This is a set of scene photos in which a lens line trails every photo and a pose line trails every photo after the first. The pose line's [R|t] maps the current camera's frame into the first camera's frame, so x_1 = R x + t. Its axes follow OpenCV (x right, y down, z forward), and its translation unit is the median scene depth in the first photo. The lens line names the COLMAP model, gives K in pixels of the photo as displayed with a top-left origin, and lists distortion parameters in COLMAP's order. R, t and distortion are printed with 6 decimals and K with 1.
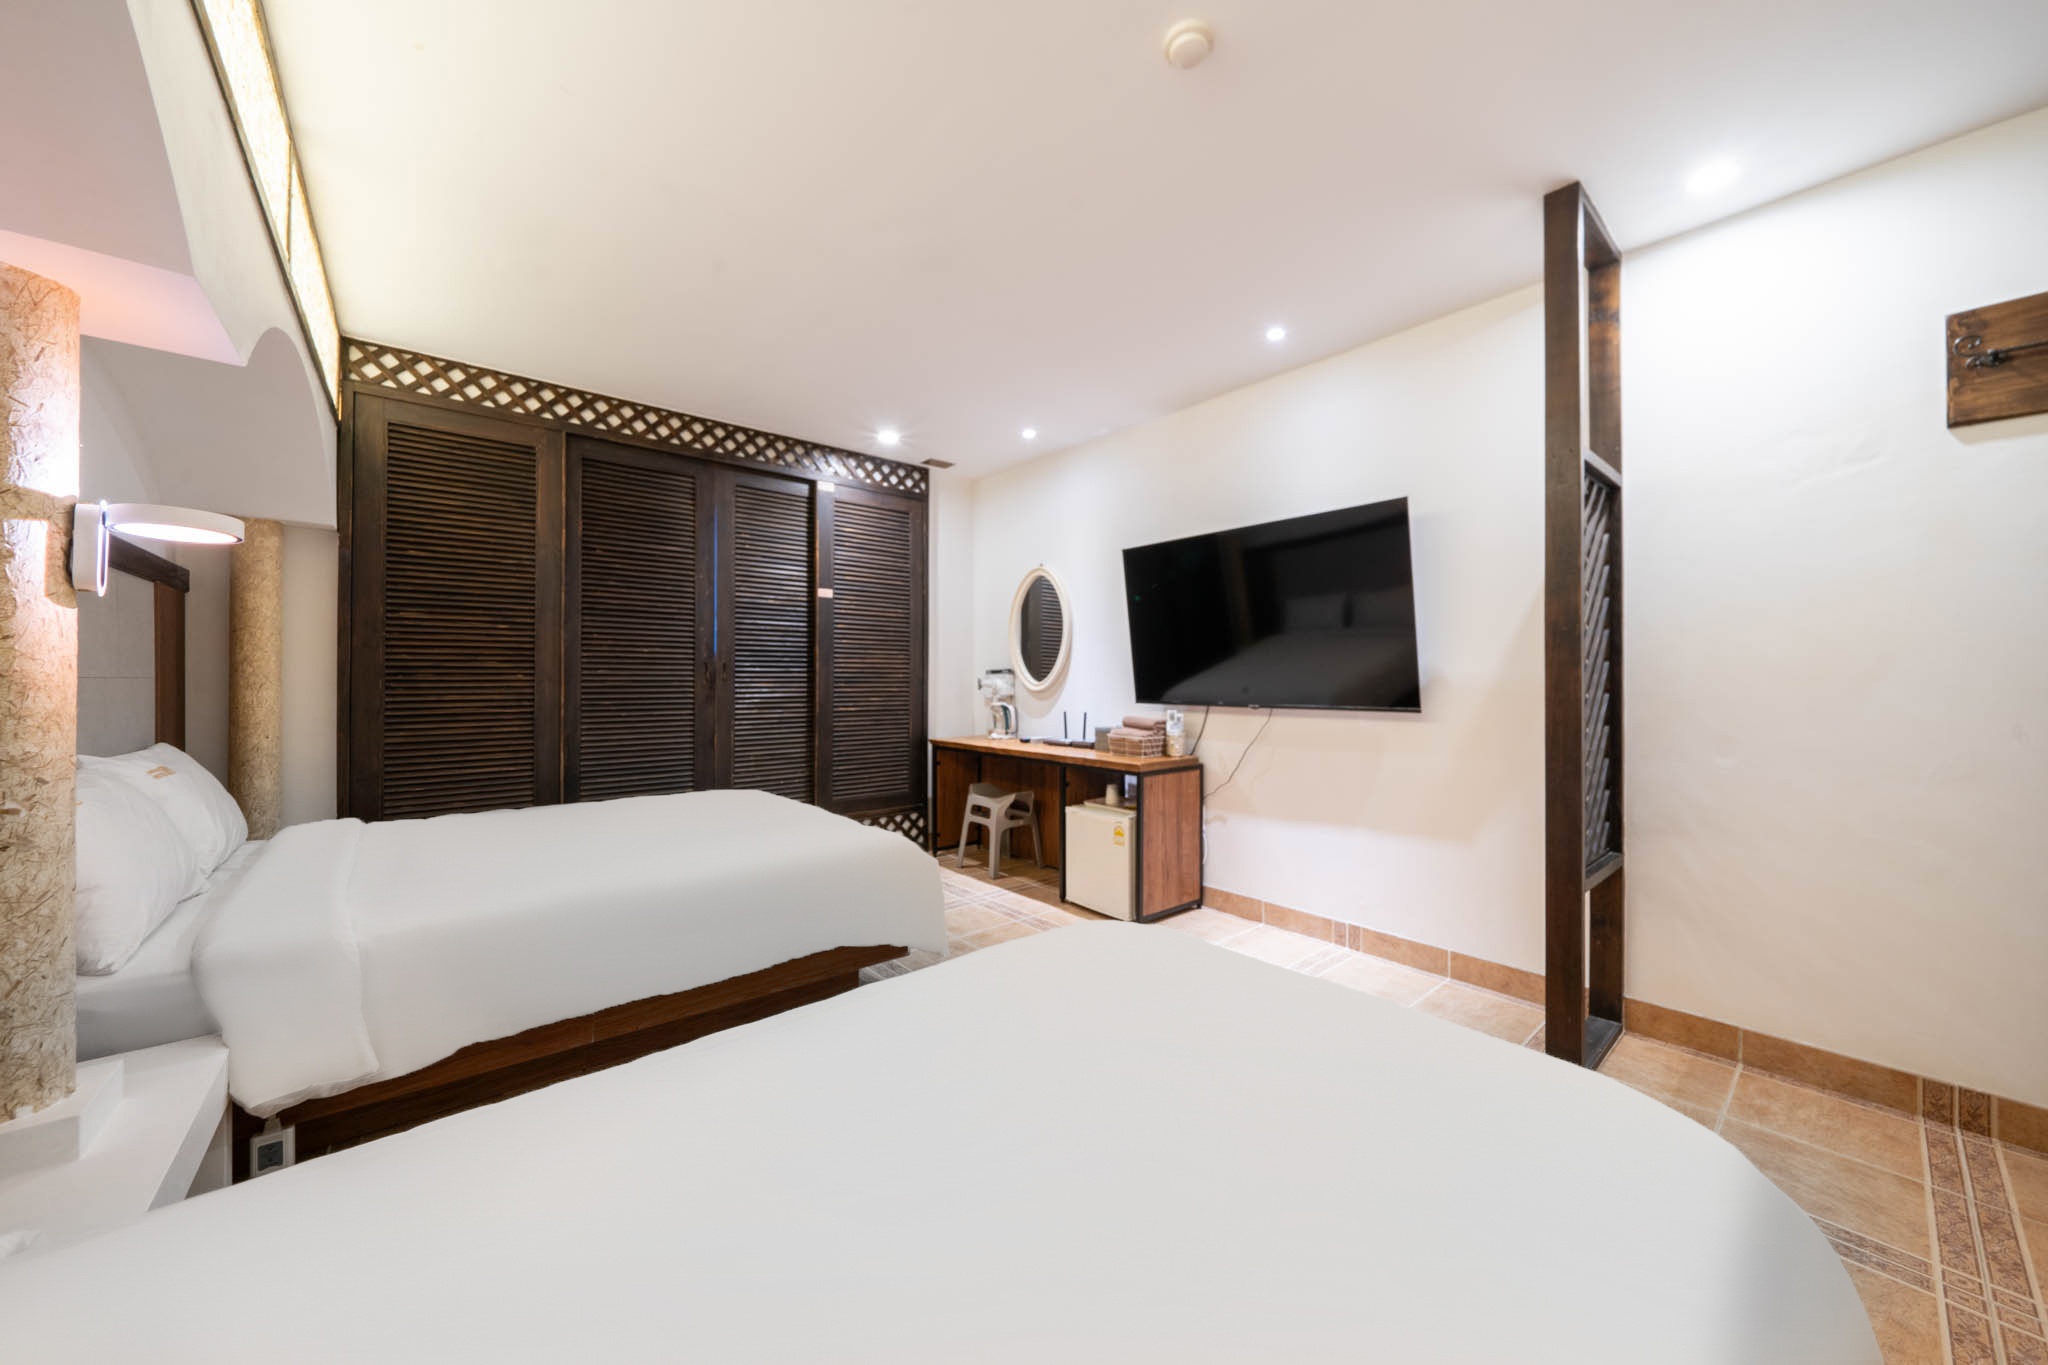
lens RADIAL K [[710.7, 0, 1013.2], [0, 710.7, 684.0], [0, 0, 1]] dist [-0.005593, -0.000302]
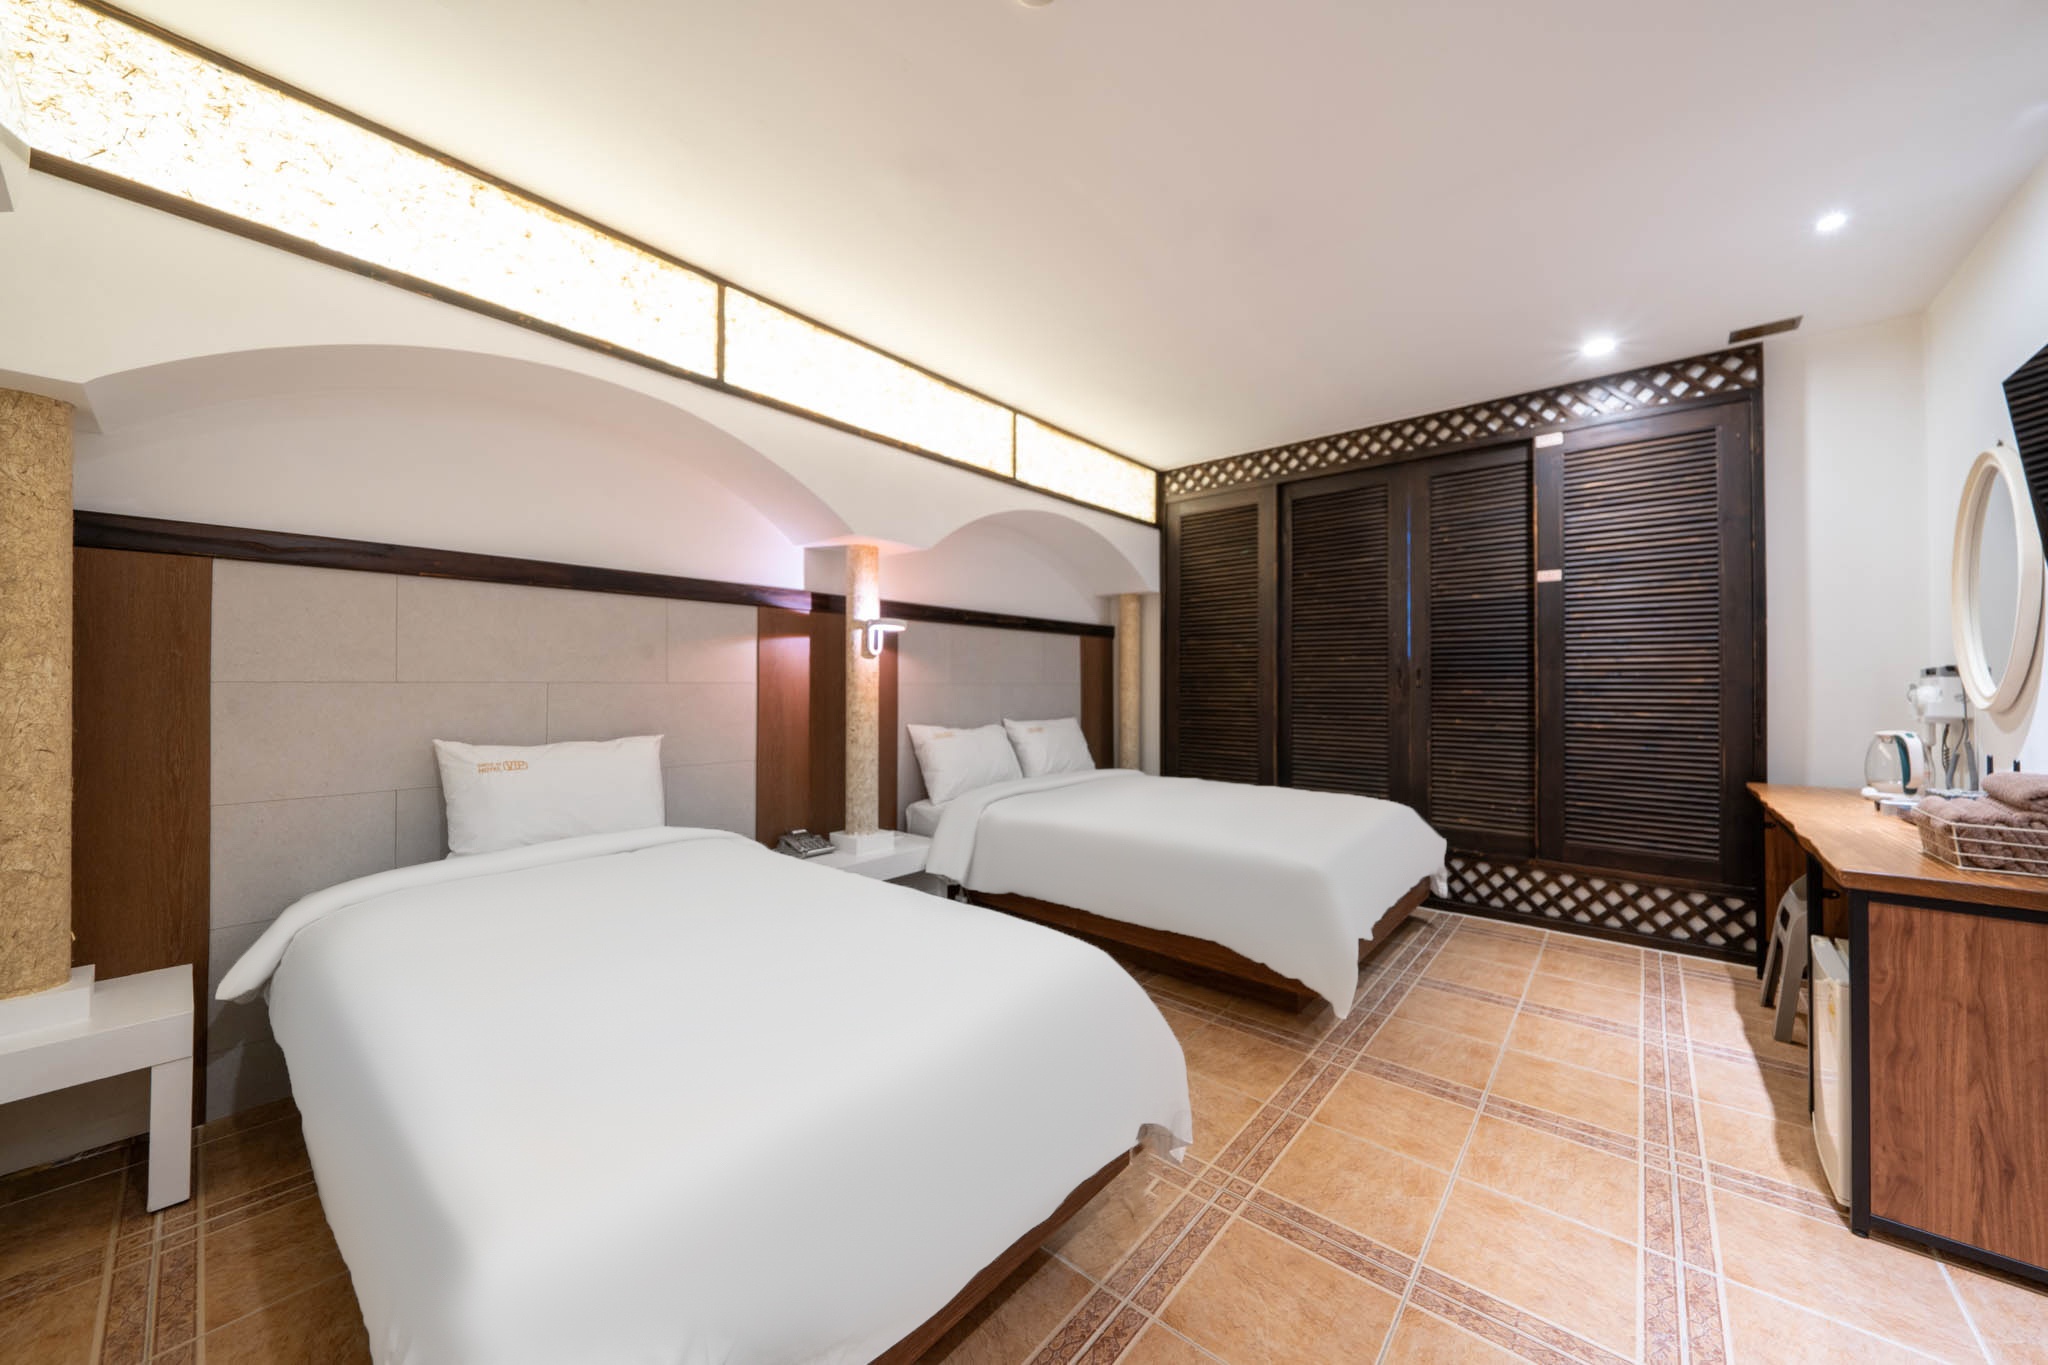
lens RADIAL K [[702.2, 0, 1024.0], [0, 702.2, 682.5], [0, 0, 1]] dist [0.001882, -0.000012]
pose [[0.175377, -0.004134, -0.984493, 0.439267], [-0.007674, 0.999955, -0.005566, -0.001874], [0.984471, 0.008531, 0.175338, 0.323660]]
